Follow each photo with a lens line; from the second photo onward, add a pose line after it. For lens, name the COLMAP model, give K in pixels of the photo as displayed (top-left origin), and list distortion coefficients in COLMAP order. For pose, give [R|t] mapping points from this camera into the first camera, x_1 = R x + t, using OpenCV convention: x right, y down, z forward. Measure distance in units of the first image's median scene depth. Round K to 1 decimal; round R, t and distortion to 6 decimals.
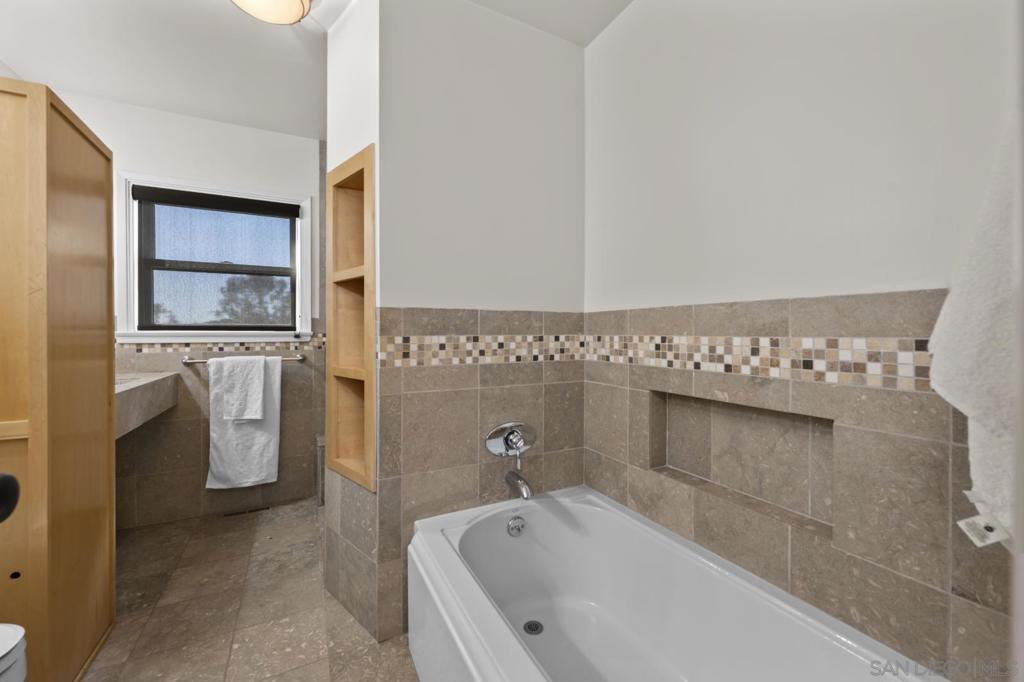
lens RADIAL K [[409.7, 0, 512.6], [0, 409.7, 332.6], [0, 0, 1]] dist [-0.001619, -0.000077]
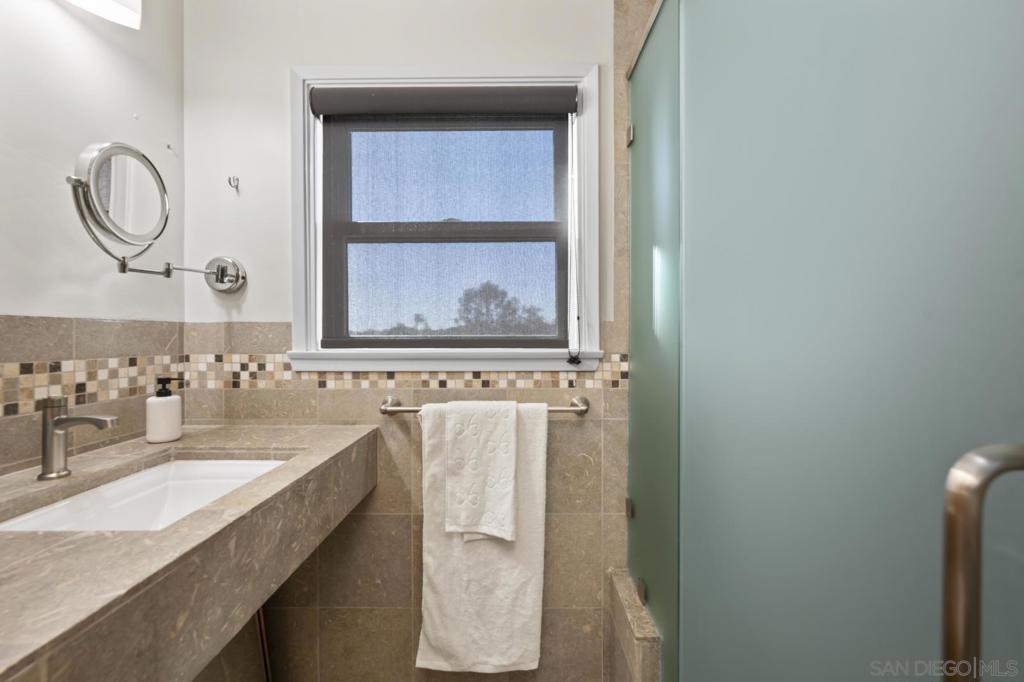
lens RADIAL K [[409.7, 0, 512.1], [0, 409.7, 337.9], [0, 0, 1]] dist [-0.001619, -0.000077]
pose [[0.881605, 0.000228, -0.471987, -0.393675], [0.001462, 0.999994, 0.003215, -0.019778], [0.471985, -0.003525, 0.881599, 0.590254]]
